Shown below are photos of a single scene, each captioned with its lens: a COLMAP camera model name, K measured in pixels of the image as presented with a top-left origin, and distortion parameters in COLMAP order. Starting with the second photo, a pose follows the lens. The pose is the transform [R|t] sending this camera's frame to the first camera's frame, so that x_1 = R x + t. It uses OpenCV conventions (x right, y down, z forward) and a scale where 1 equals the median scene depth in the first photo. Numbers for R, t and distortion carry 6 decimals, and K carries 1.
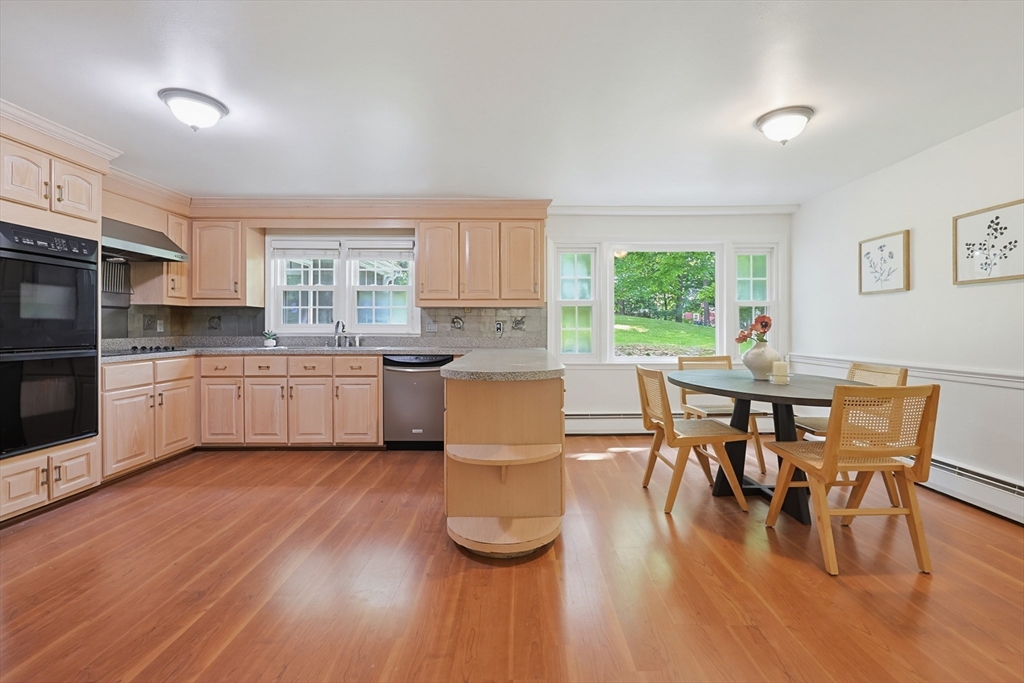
lens RADIAL K [[434.5, 0, 512.8], [0, 434.5, 327.3], [0, 0, 1]] dist [0.000964, 0.000077]
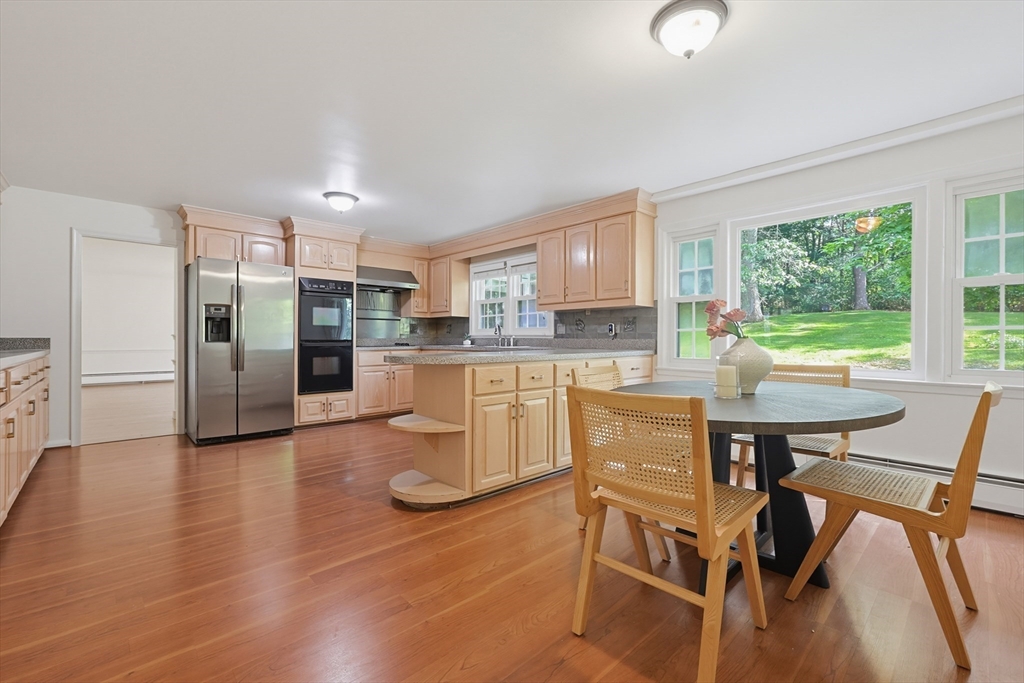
lens RADIAL K [[433.5, 0, 518.3], [0, 433.5, 336.4], [0, 0, 1]] dist [-0.002764, -0.000161]
pose [[0.692517, -0.001845, -0.721399, 0.608534], [-0.001257, 0.999992, -0.003763, 0.024515], [0.721400, 0.003513, 0.692510, 0.194625]]
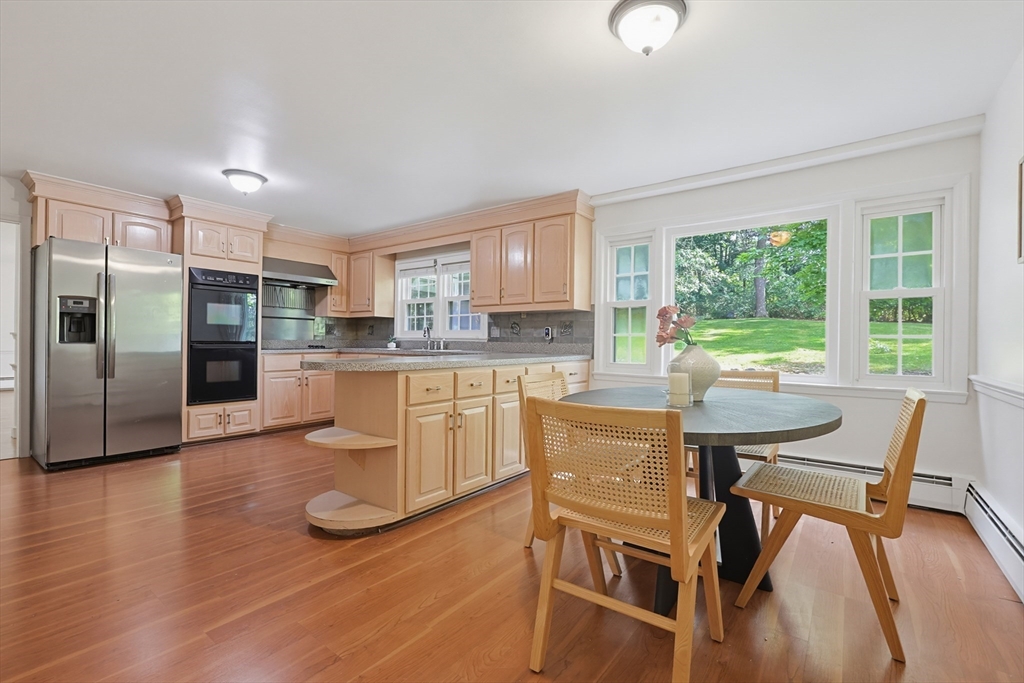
lens RADIAL K [[443.0, 0, 521.3], [0, 443.0, 339.6], [0, 0, 1]] dist [-0.003381, -0.000390]
pose [[0.810980, 0.006624, -0.585036, 0.564097], [-0.010315, 0.999942, -0.002976, 0.021560], [0.584983, 0.008448, 0.811002, 0.201803]]
